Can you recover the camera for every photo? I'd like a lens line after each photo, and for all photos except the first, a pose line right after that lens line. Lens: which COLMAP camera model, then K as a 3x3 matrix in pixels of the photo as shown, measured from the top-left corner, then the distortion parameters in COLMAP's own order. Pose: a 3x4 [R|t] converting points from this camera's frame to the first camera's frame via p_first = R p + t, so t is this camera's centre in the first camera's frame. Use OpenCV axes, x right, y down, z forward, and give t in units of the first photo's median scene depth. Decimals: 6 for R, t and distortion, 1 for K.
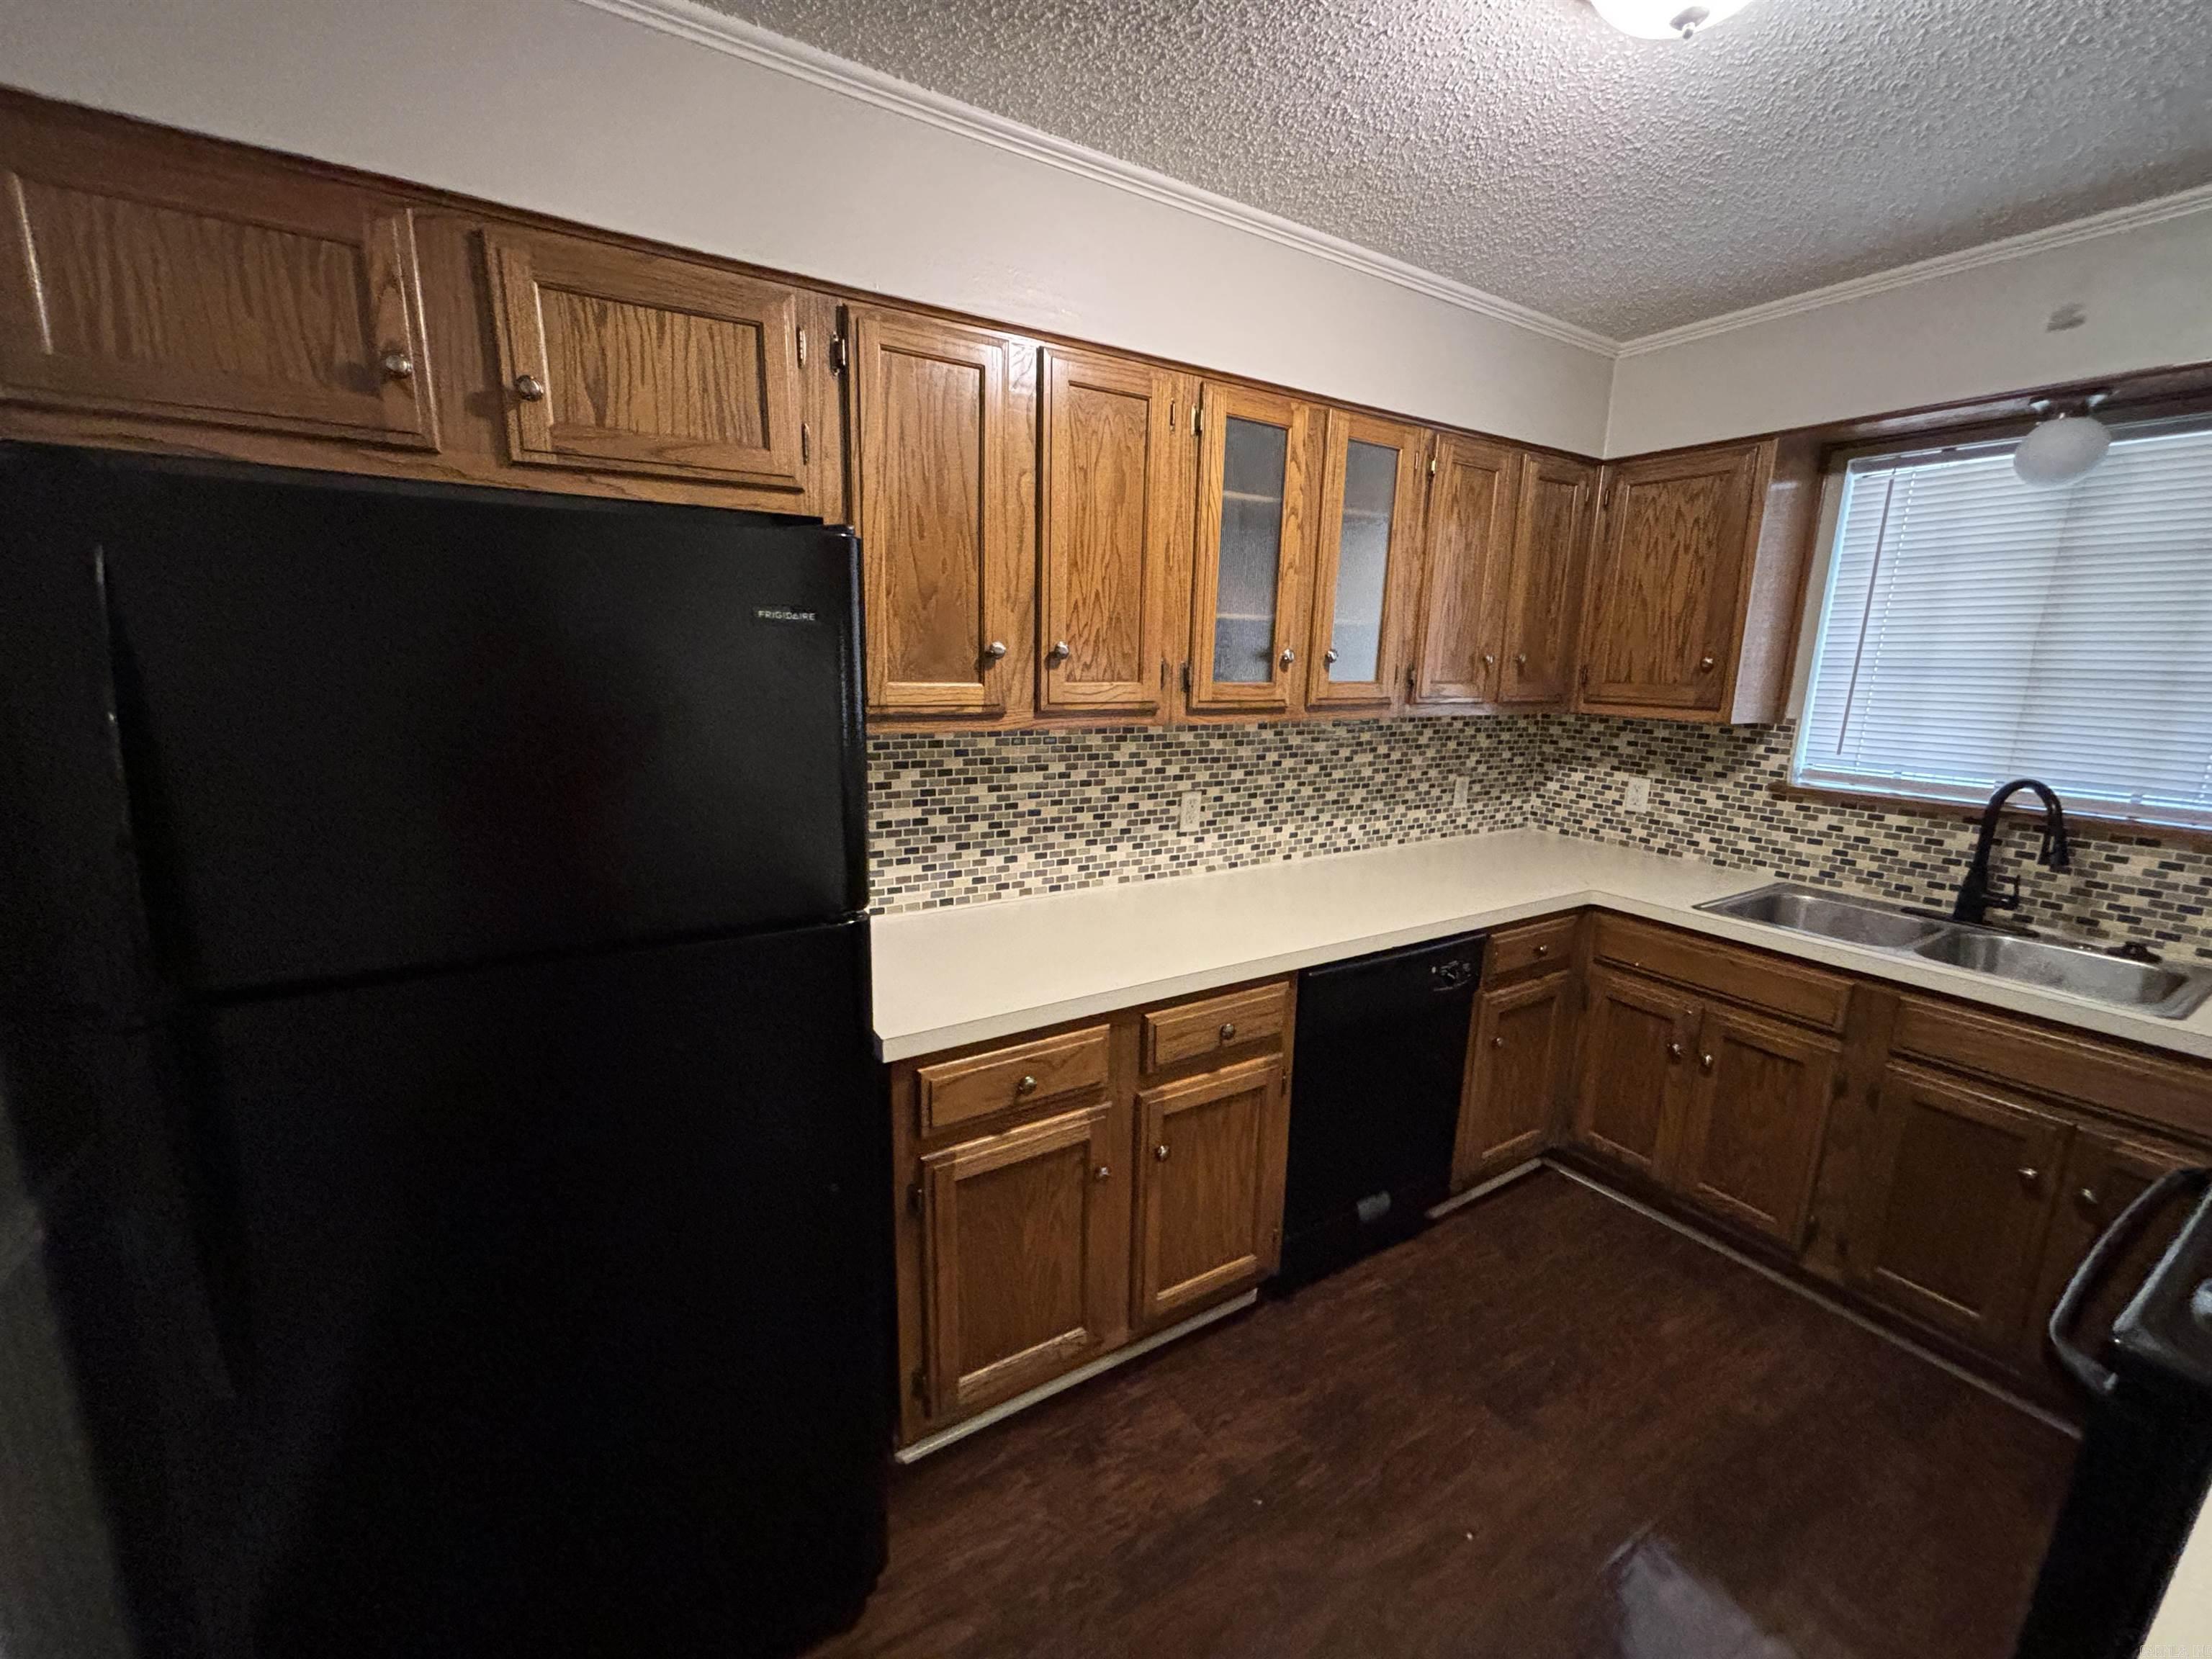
lens RADIAL K [[891.5, 0, 1098.9], [0, 891.5, 822.5], [0, 0, 1]] dist [-0.002811, 0.001843]
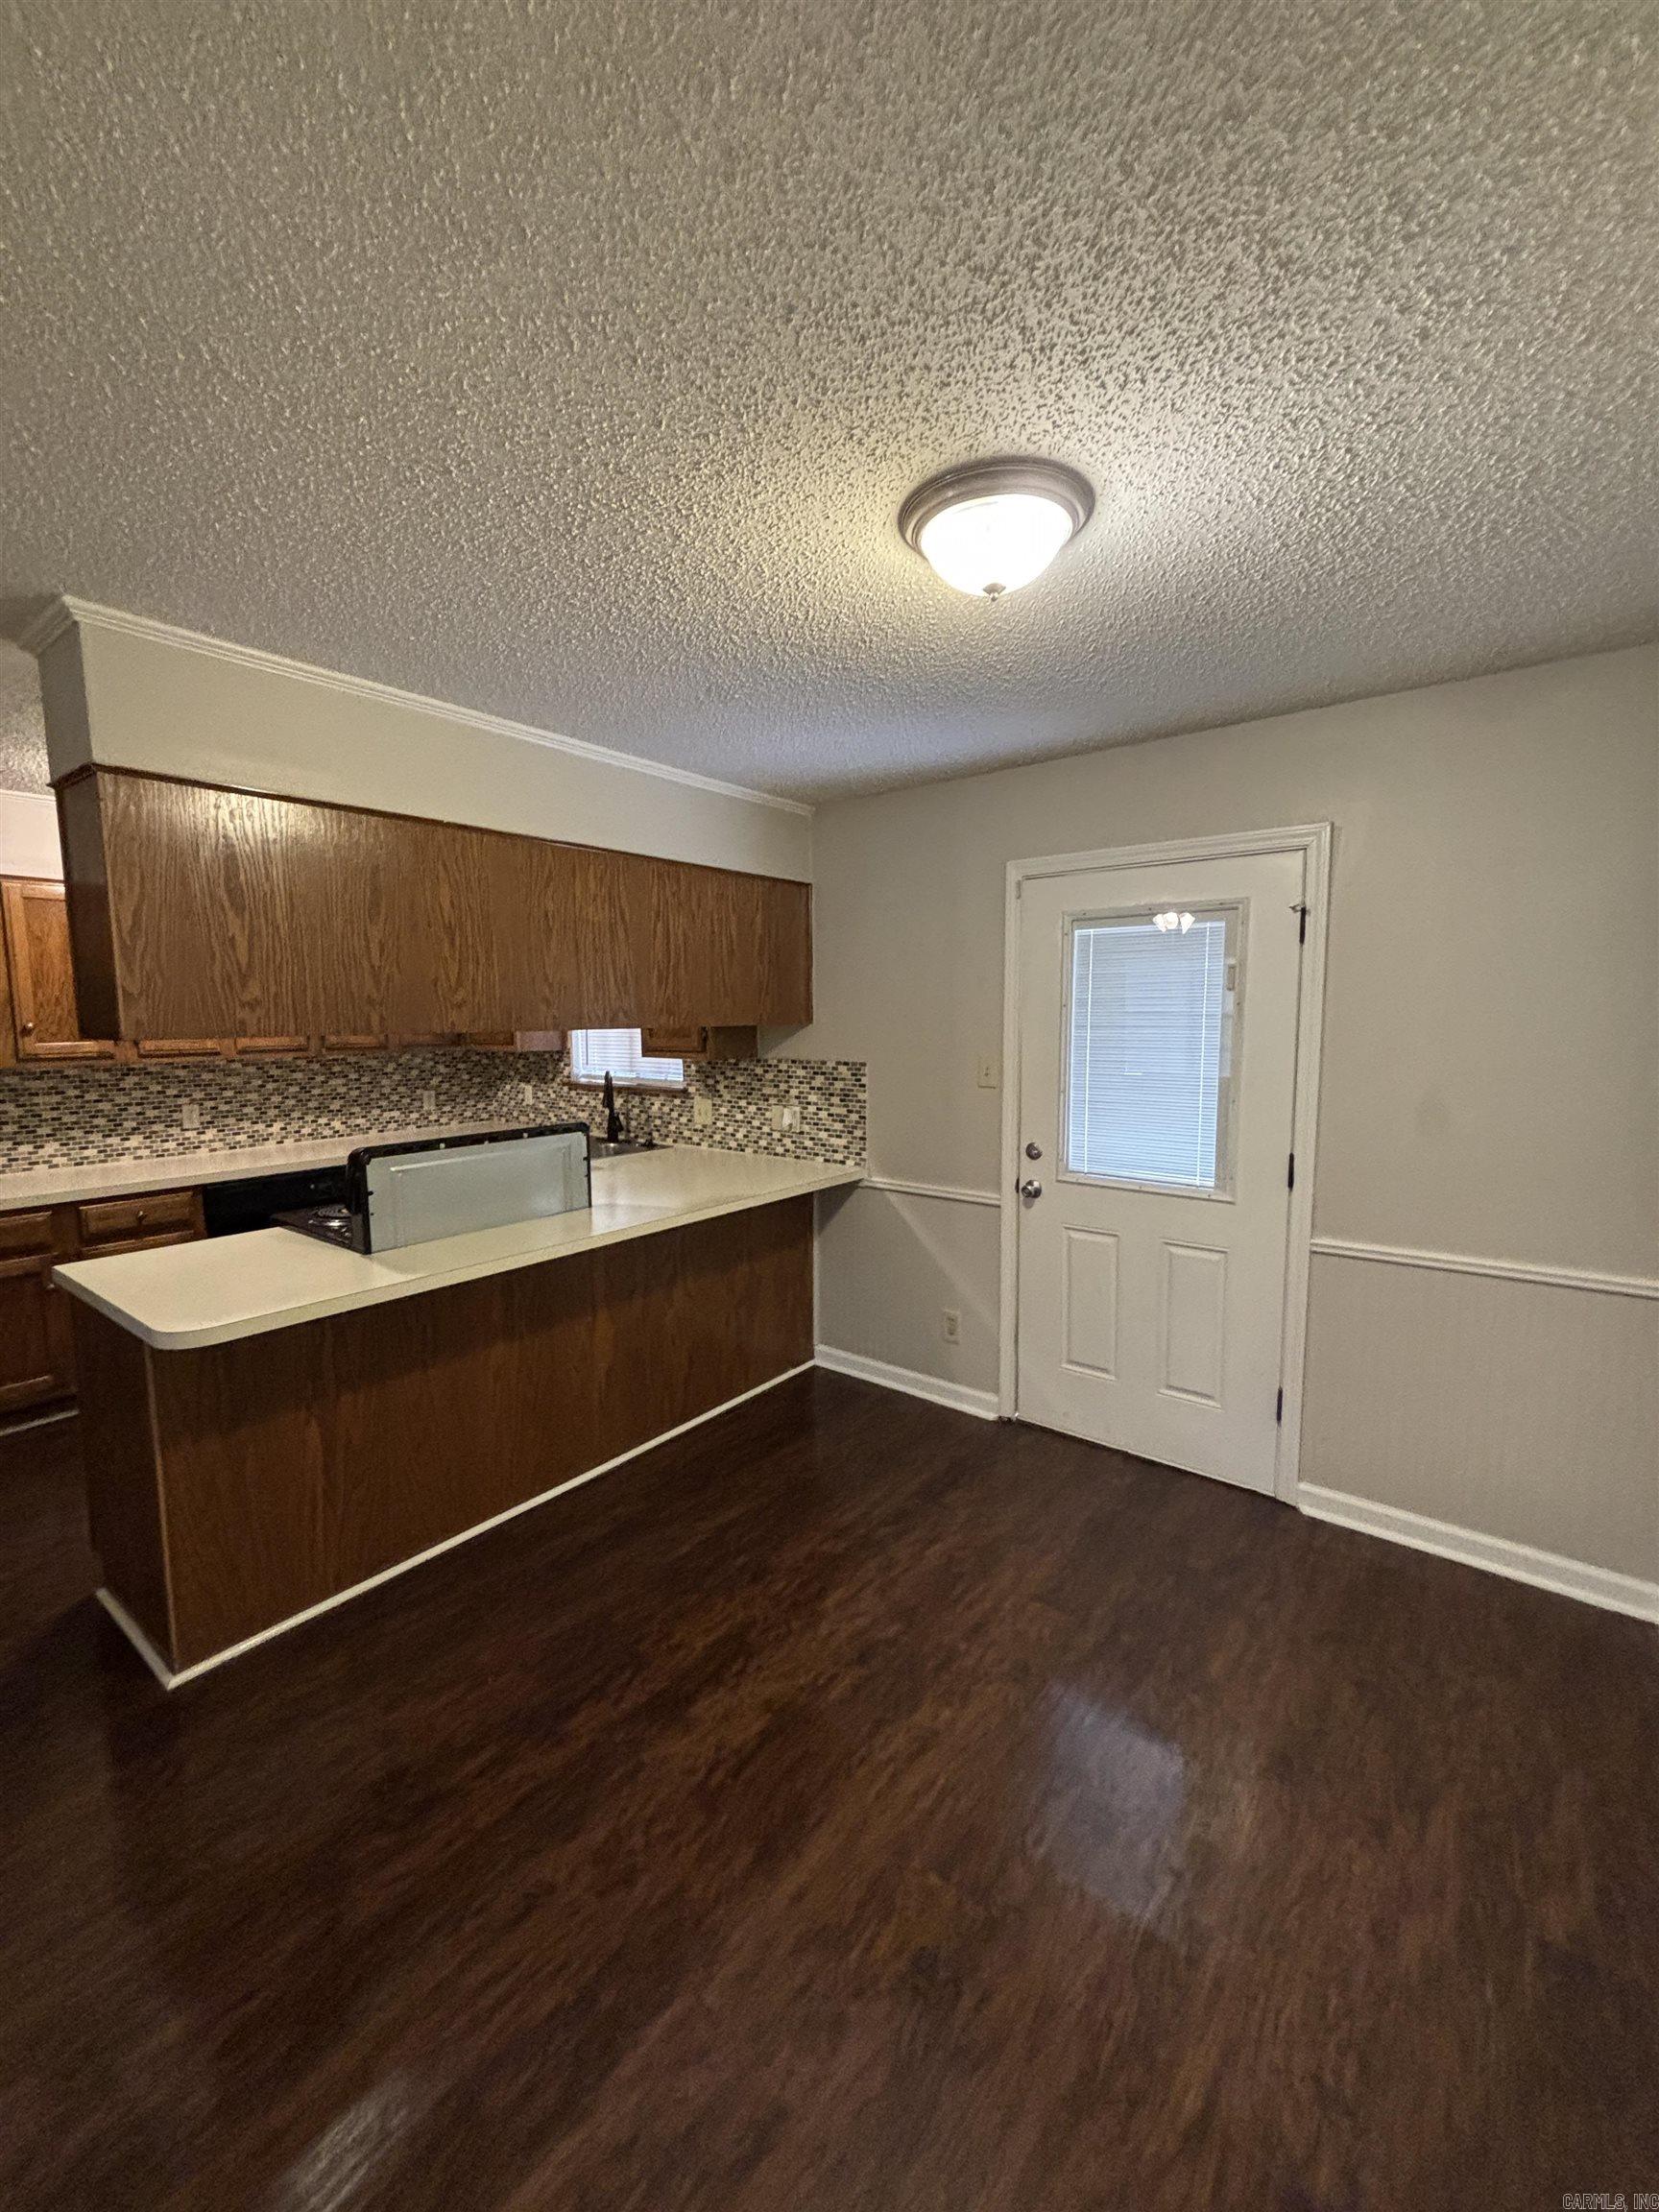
lens RADIAL K [[891.5, 0, 832.5], [0, 891.5, 1098.7], [0, 0, 1]] dist [-0.002811, 0.001843]
pose [[0.936276, -0.060987, 0.345930, 0.669024], [0.092226, 0.992943, -0.074561, 0.195930], [-0.338941, 0.101713, 0.935293, -1.015378]]
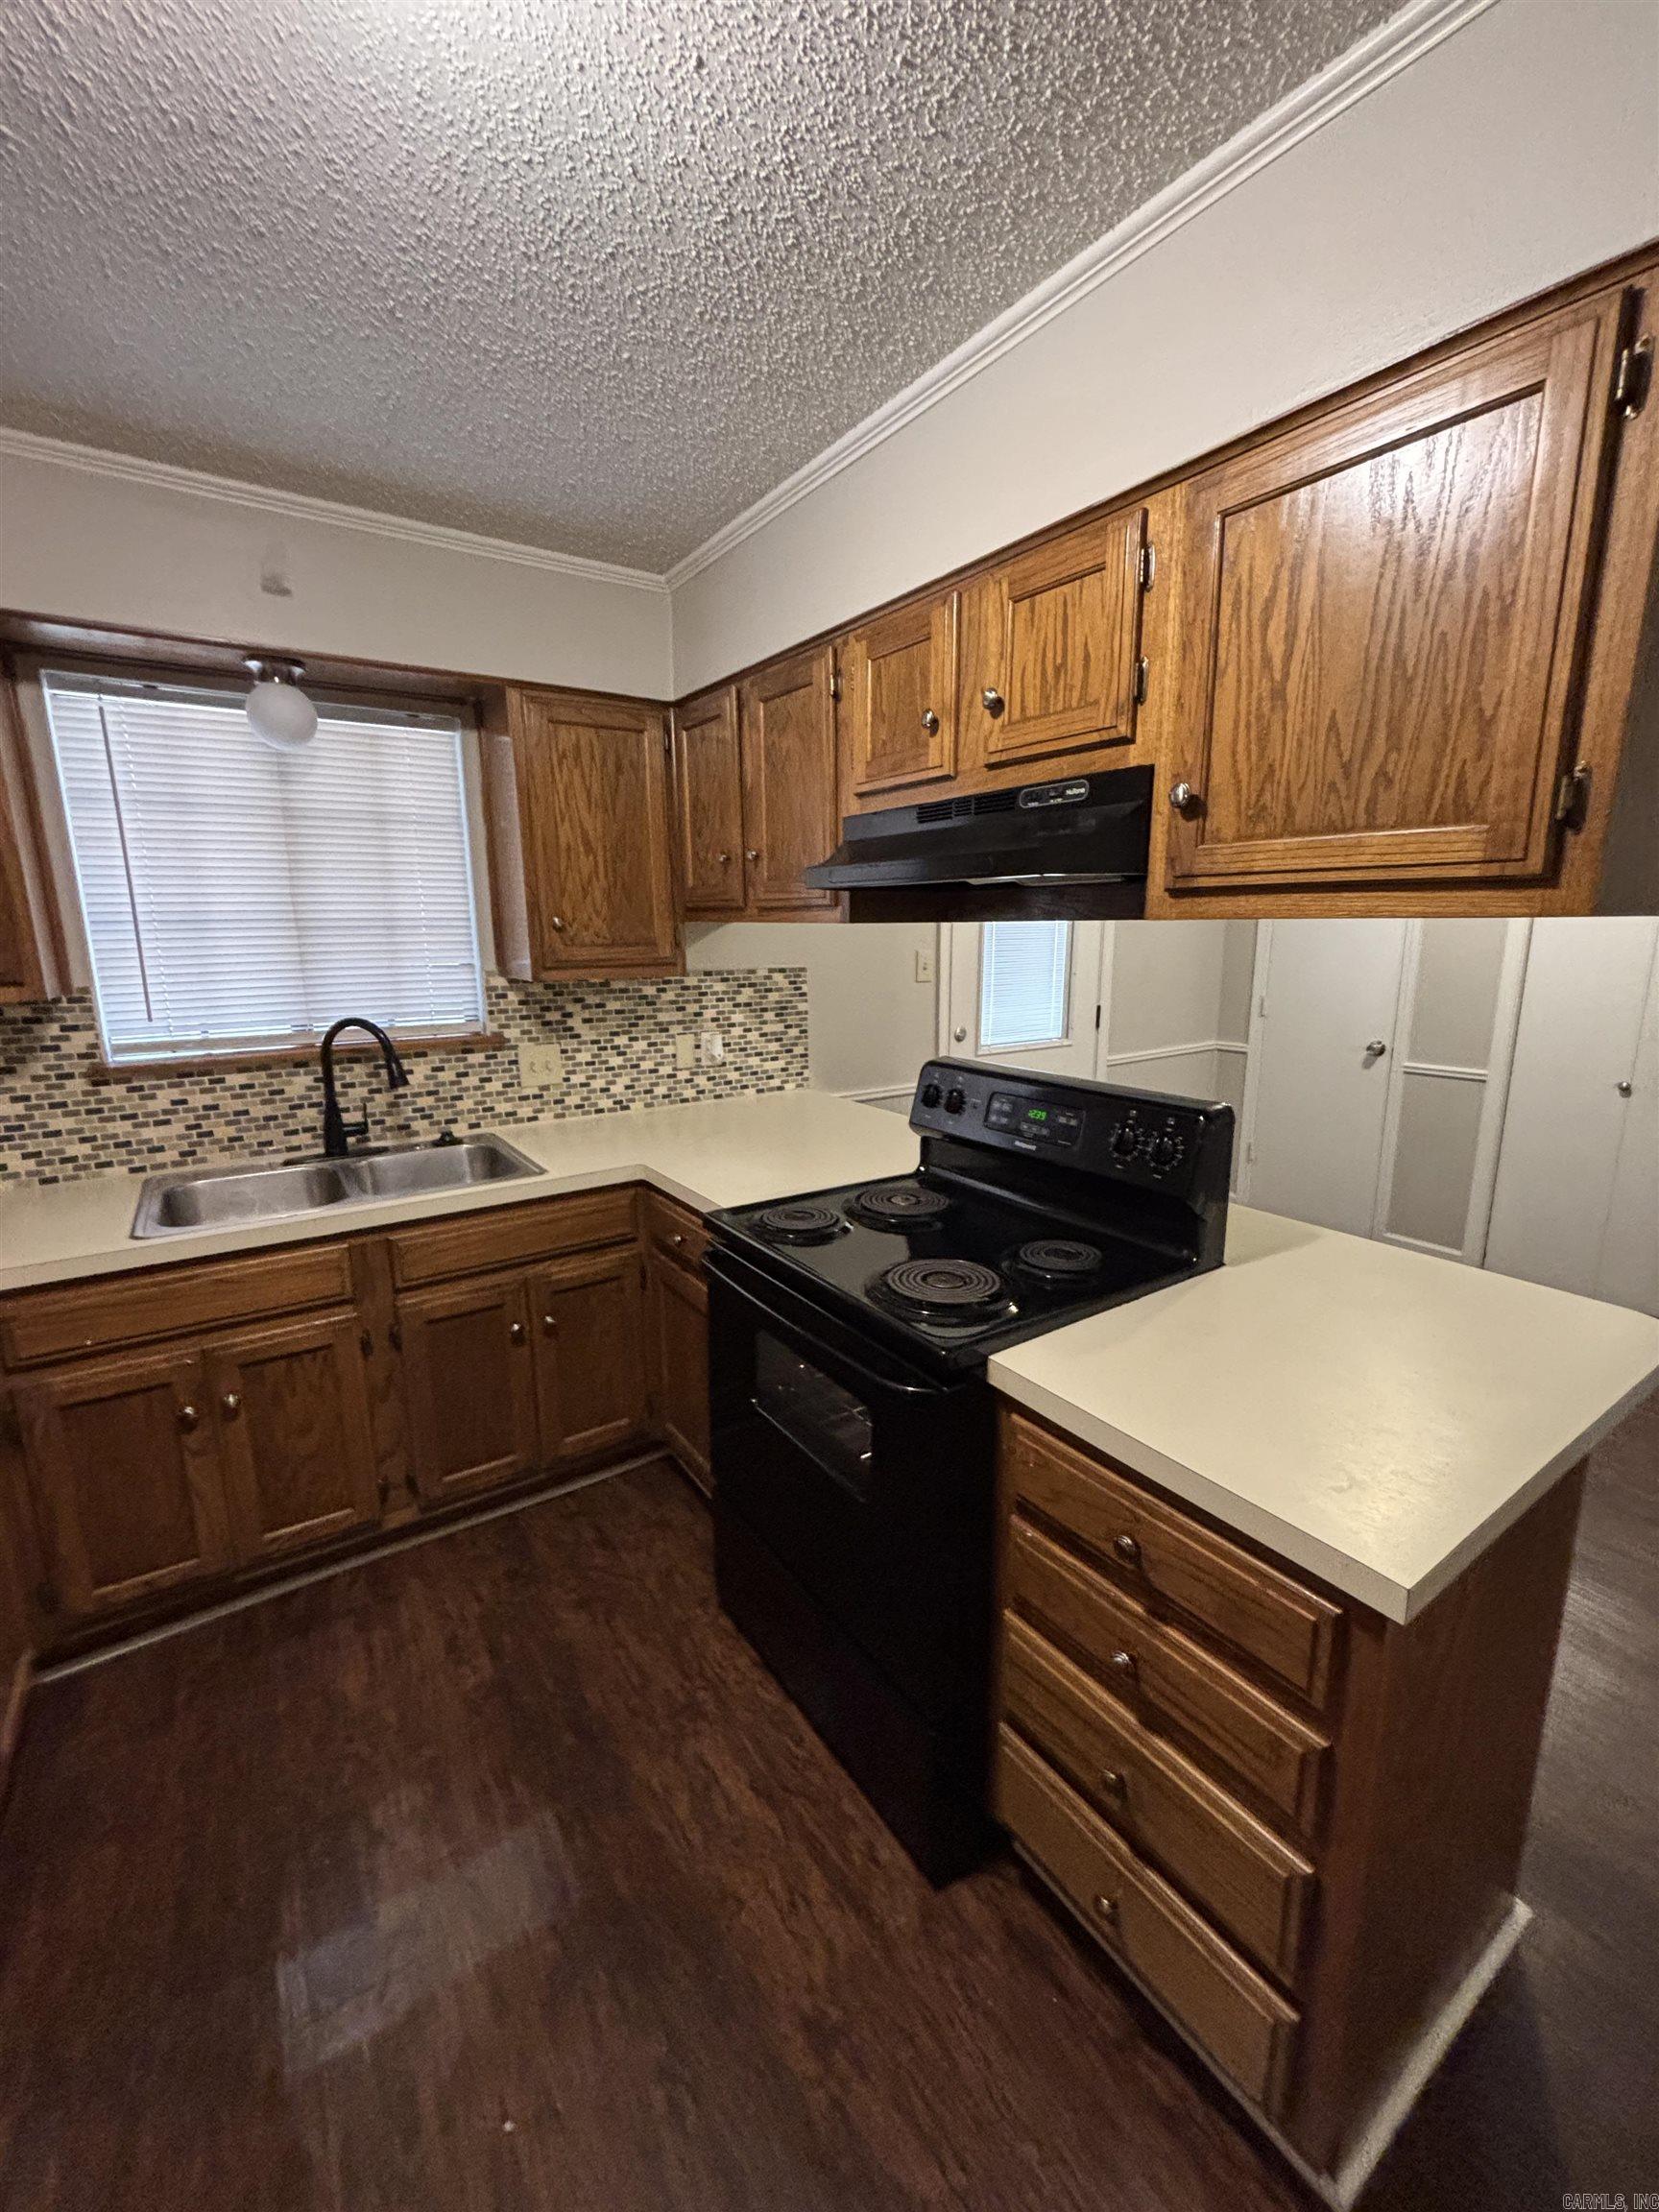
lens RADIAL K [[891.5, 0, 834.1], [0, 891.5, 1100.5], [0, 0, 1]] dist [-0.002811, 0.001843]
pose [[-0.044881, -0.217998, 0.974917, -0.077122], [0.194774, 0.955262, 0.222570, -0.067729], [-0.979821, 0.199877, -0.000413, 0.360902]]
